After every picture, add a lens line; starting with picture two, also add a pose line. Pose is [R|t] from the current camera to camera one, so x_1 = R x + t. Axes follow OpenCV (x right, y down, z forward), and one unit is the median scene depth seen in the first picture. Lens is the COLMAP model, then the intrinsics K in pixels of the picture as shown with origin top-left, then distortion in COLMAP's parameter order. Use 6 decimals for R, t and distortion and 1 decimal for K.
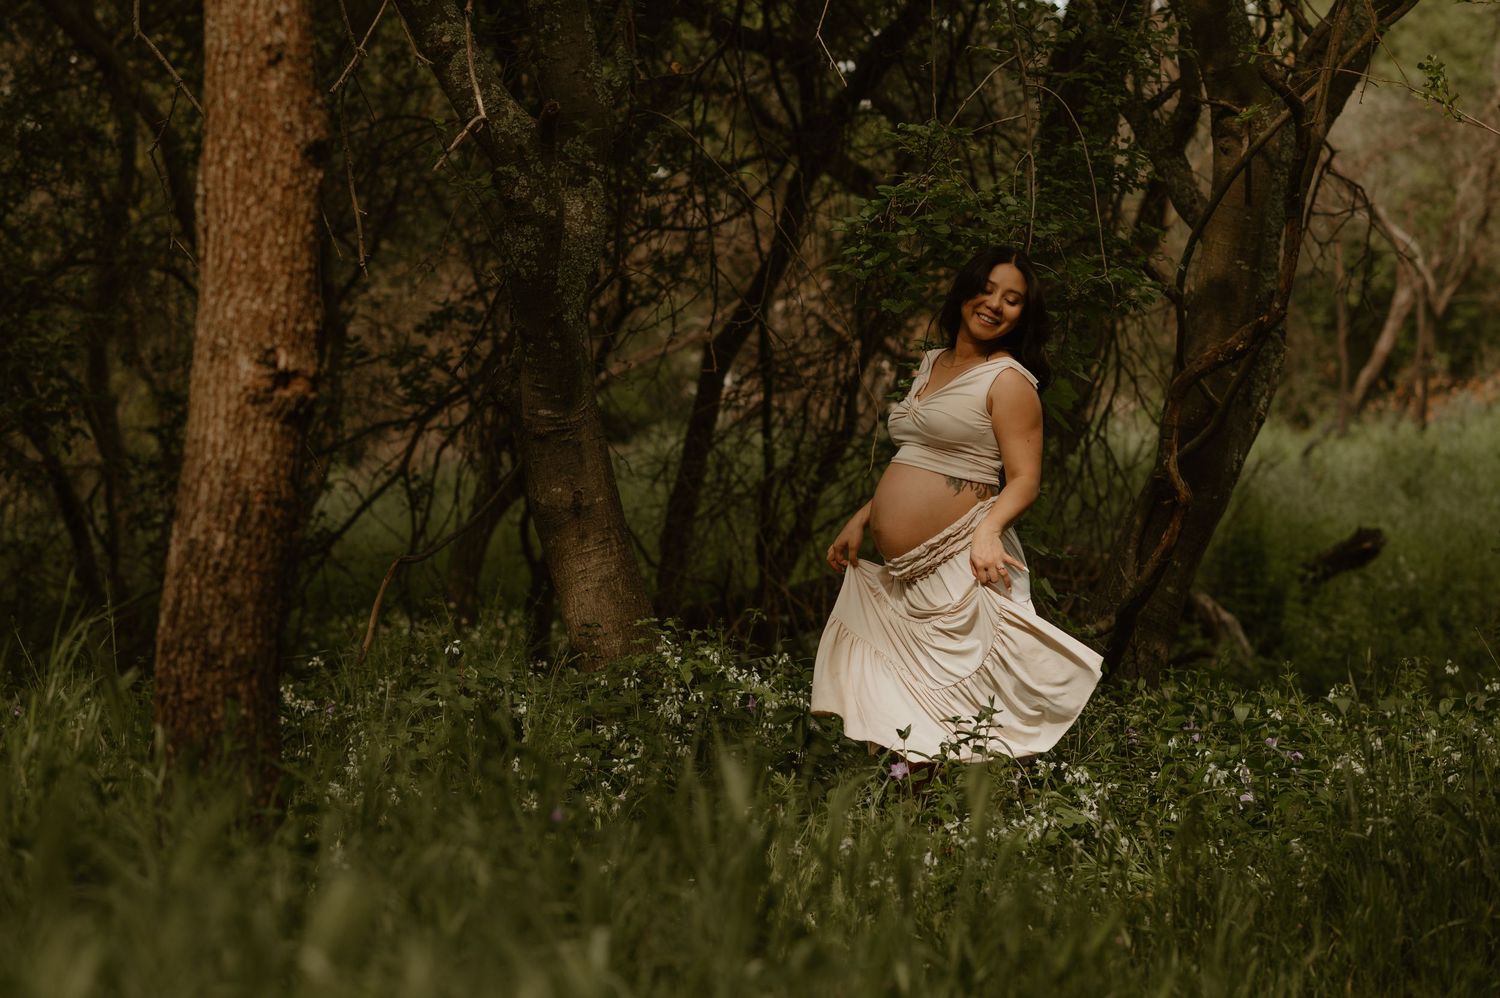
lens RADIAL K [[3591.2, 0, 748.2], [0, 3591.2, 499.3], [0, 0, 1]] dist [0.016448, 0.000000]
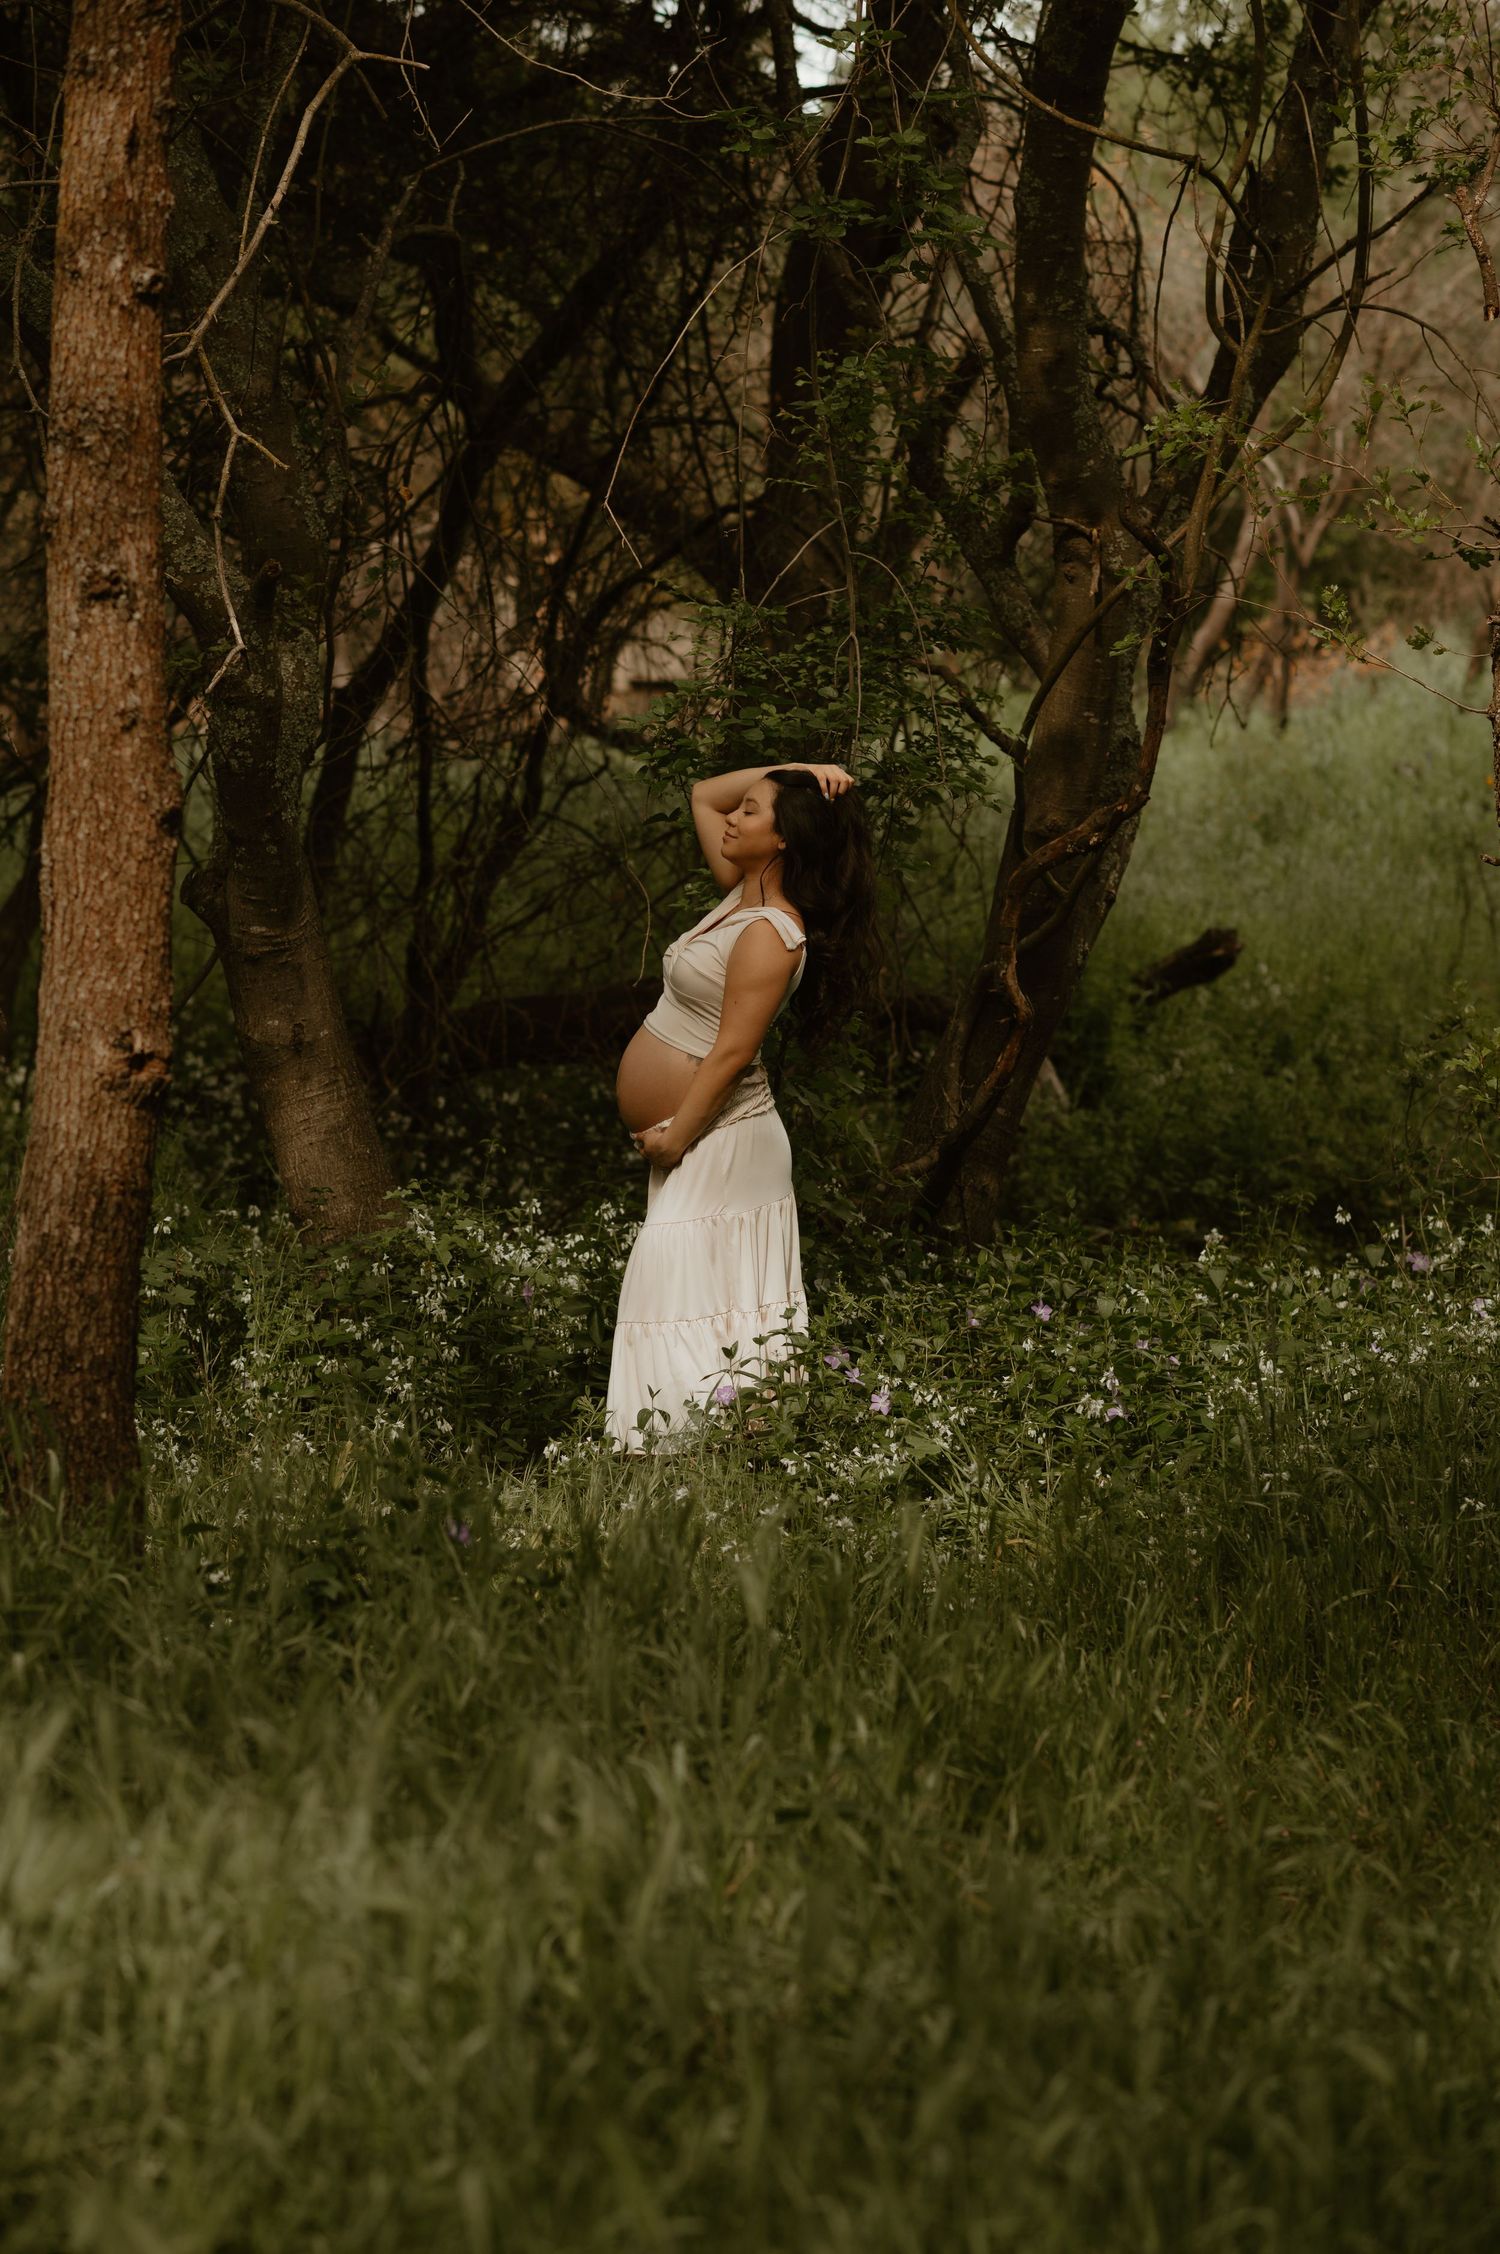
lens RADIAL K [[5396.4, 0, 751.9], [0, 5396.4, 1126.5], [0, 0, 1]] dist [0.016448, 0.000000]
pose [[0.995936, -0.009798, 0.089524, -0.096124], [0.003385, 0.997434, 0.071514, -0.117155], [-0.089995, -0.070921, 0.993414, -0.420115]]
